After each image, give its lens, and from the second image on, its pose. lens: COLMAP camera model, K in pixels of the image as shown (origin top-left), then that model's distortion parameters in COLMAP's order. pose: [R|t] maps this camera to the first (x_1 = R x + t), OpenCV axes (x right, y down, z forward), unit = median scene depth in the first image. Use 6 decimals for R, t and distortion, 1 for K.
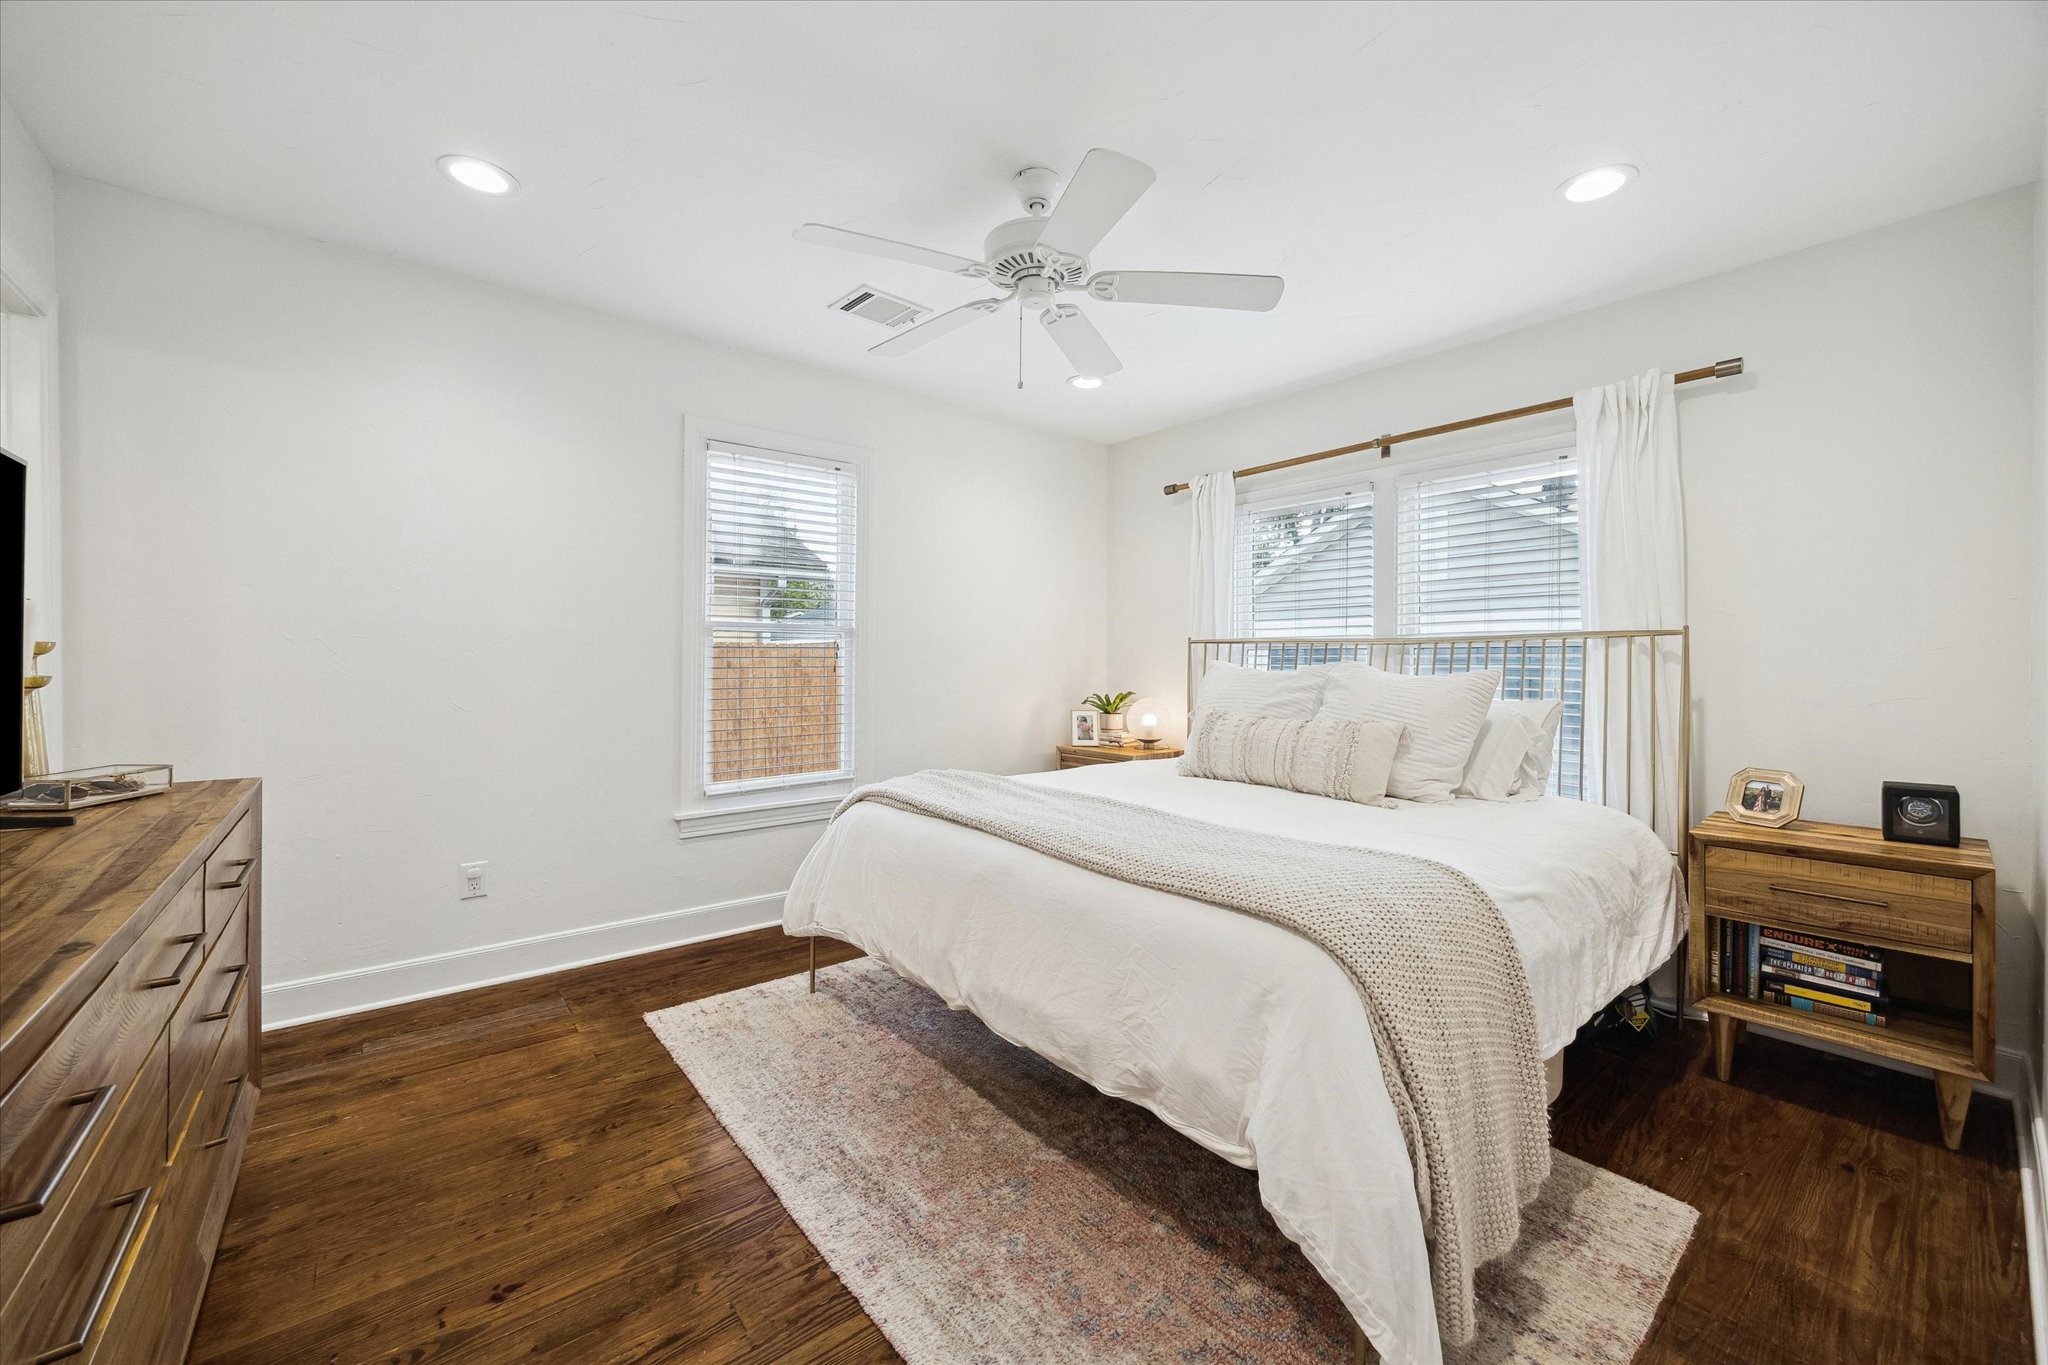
lens RADIAL K [[783.8, 0, 1023.1], [0, 783.8, 665.0], [0, 0, 1]] dist [-0.000123, 0.000089]
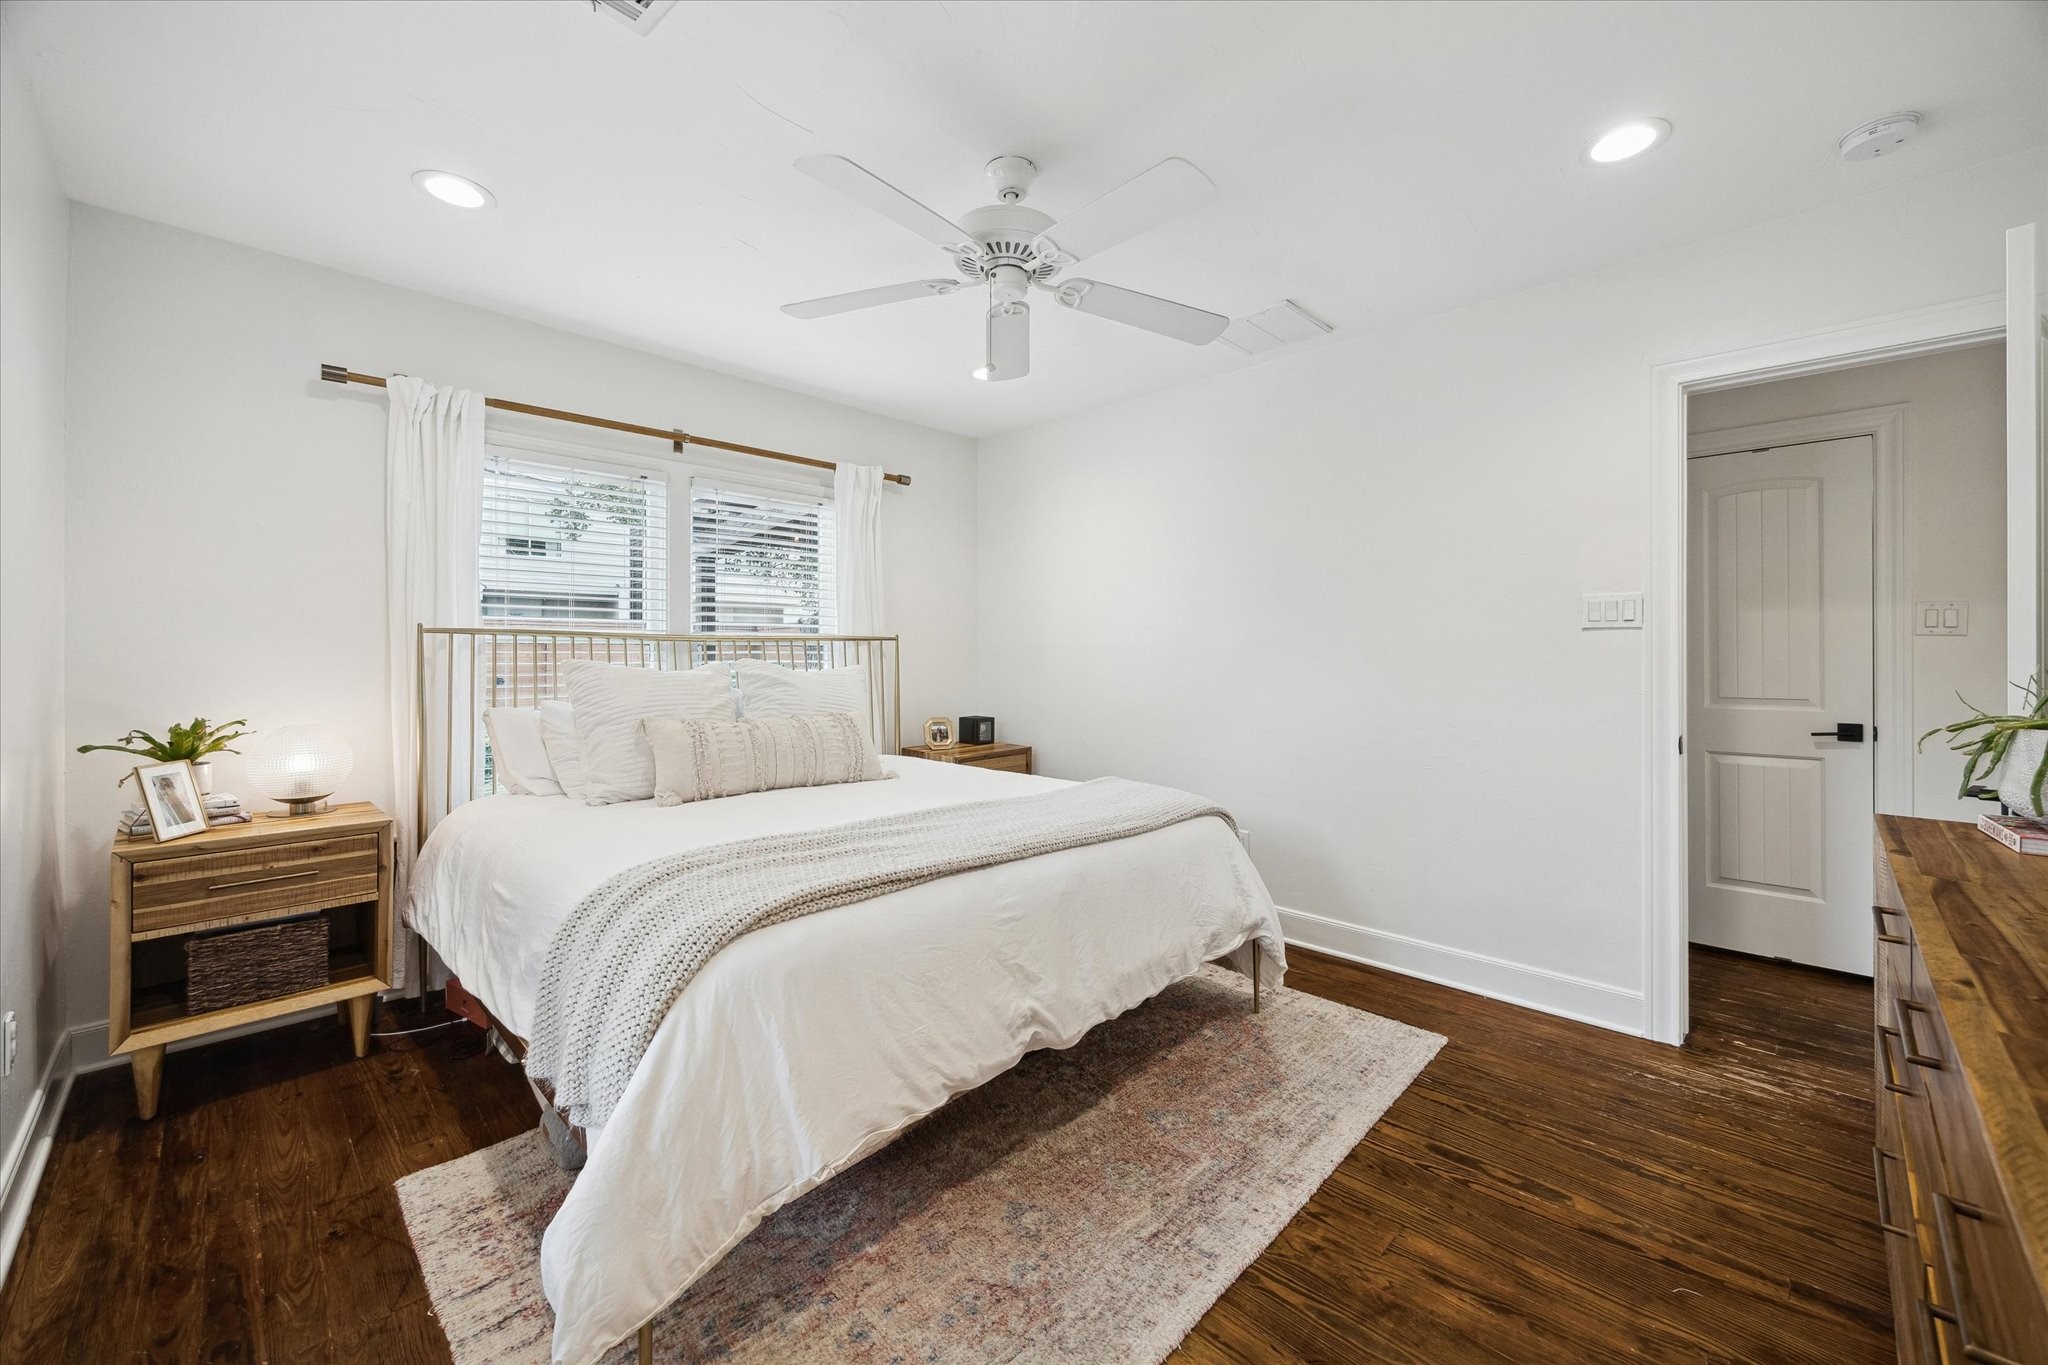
lens RADIAL K [[803.2, 0, 1026.0], [0, 803.2, 647.4], [0, 0, 1]] dist [0.001459, 0.000046]
pose [[-0.107651, -0.001680, 0.994187, -1.044991], [-0.001743, 0.999997, 0.001501, -0.034925], [-0.994187, -0.001571, -0.107654, 1.171319]]
